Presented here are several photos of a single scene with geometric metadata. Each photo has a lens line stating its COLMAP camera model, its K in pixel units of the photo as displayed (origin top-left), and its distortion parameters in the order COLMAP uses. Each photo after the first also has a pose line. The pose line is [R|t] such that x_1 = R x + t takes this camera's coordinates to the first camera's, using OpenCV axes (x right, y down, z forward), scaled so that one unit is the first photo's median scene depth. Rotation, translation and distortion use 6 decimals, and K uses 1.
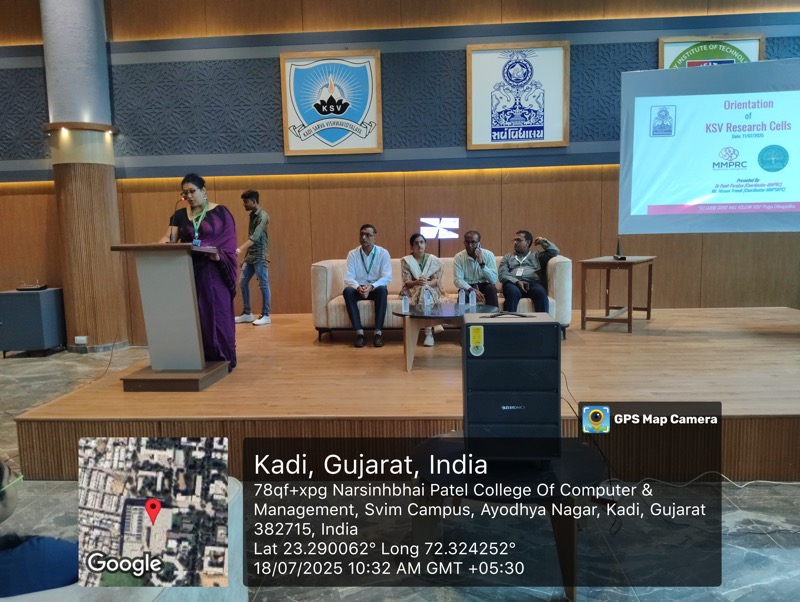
lens RADIAL K [[631.0, 0, 391.2], [0, 631.0, 299.4], [0, 0, 1]] dist [0.077850, -0.149133]
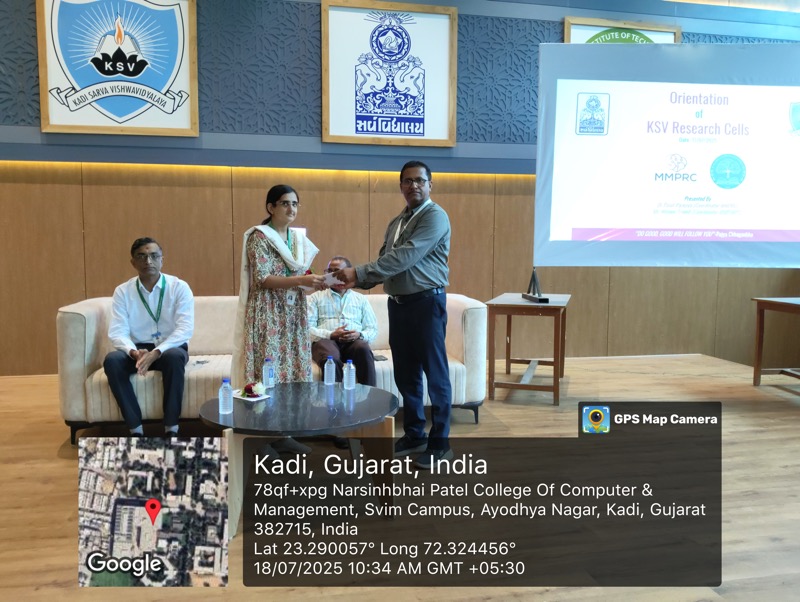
lens RADIAL K [[652.8, 0, 400.0], [0, 652.8, 301.0], [0, 0, 1]] dist [0.060048, -0.127432]
pose [[0.965392, 0.005536, 0.260744, 0.012077], [0.002235, 0.999562, -0.029495, -0.033722], [-0.260793, 0.029057, 0.964957, 0.265079]]
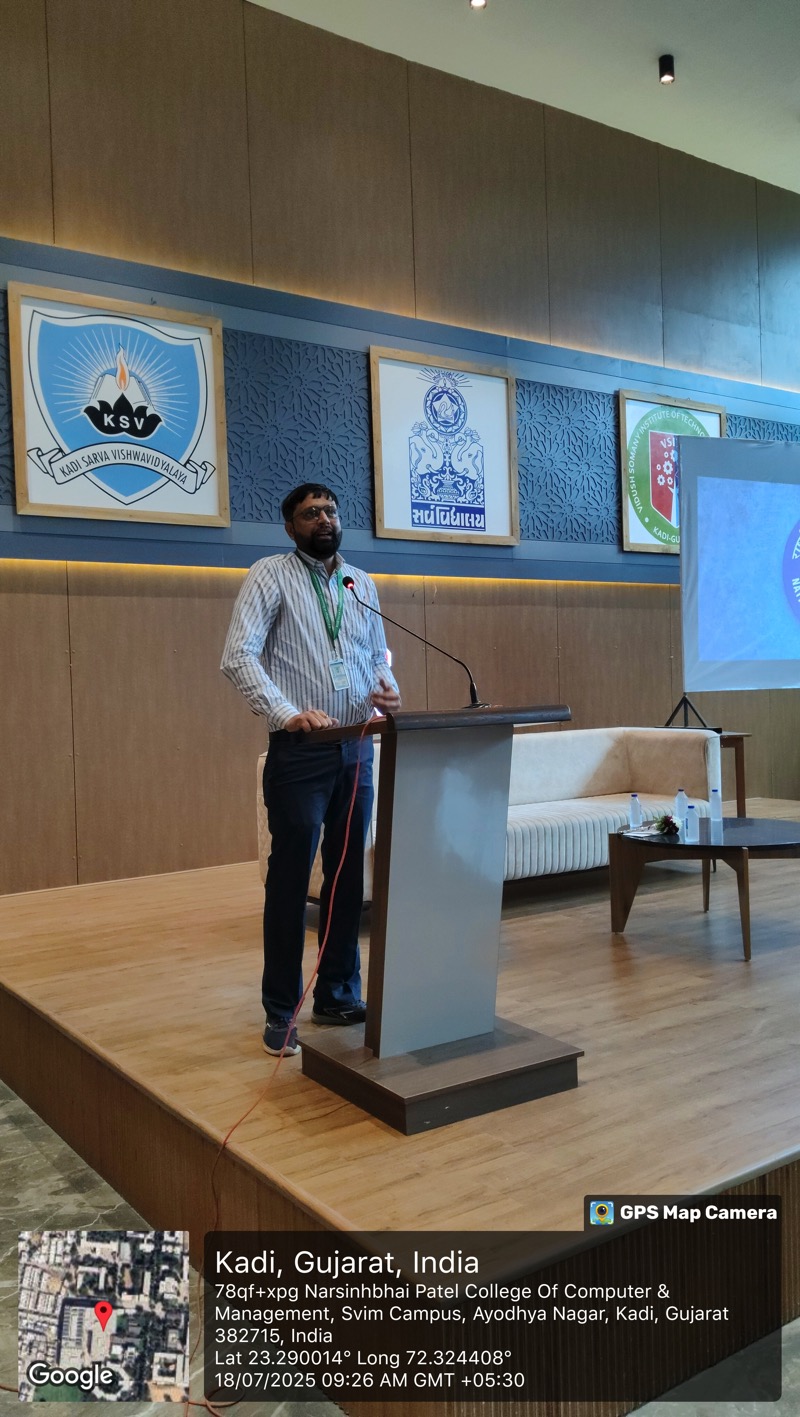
lens RADIAL K [[1103.3, 0, 400.0], [0, 1103.3, 708.5], [0, 0, 1]] dist [0.108450, -0.221677]
pose [[0.783815, -0.014347, 0.620828, -0.438338], [0.079488, 0.993827, -0.077389, -0.020546], [-0.615886, 0.110007, 0.780118, 0.281693]]
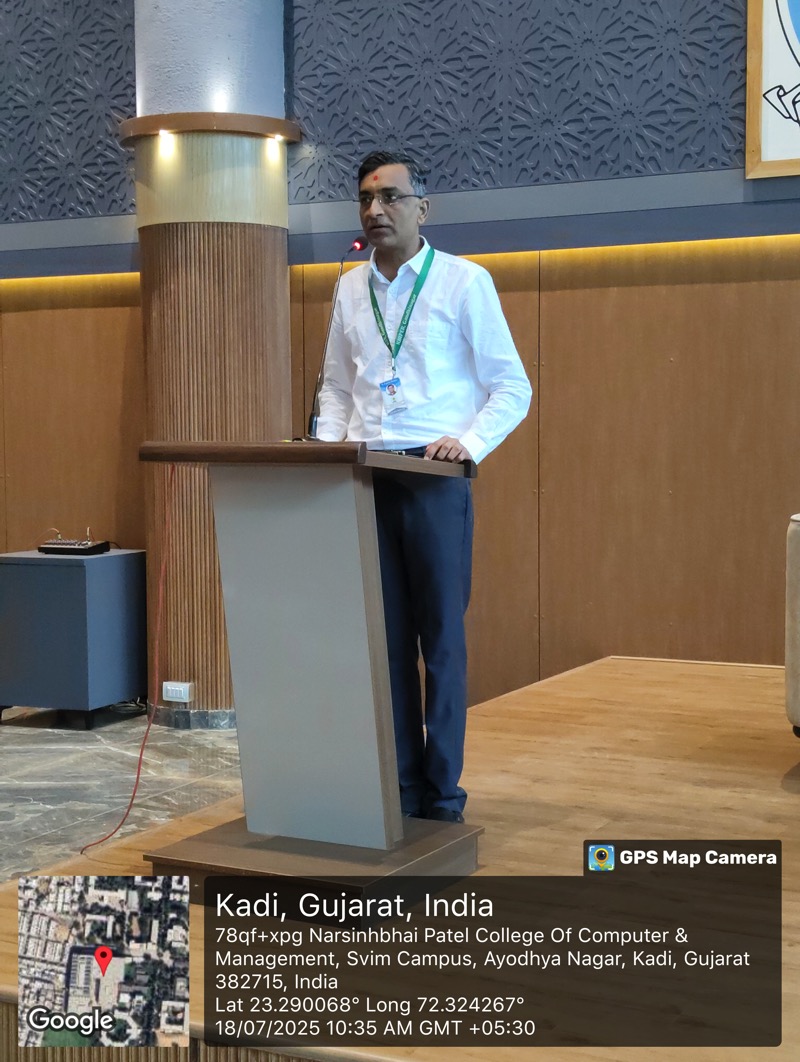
lens RADIAL K [[1646.5, 0, 402.4], [0, 1646.5, 534.7], [0, 0, 1]] dist [0.108837, -0.192683]
pose [[0.923035, 0.042459, -0.382366, 0.003929], [-0.055472, 0.998194, -0.023067, -0.013727], [0.380696, 0.042502, 0.923723, 0.149932]]
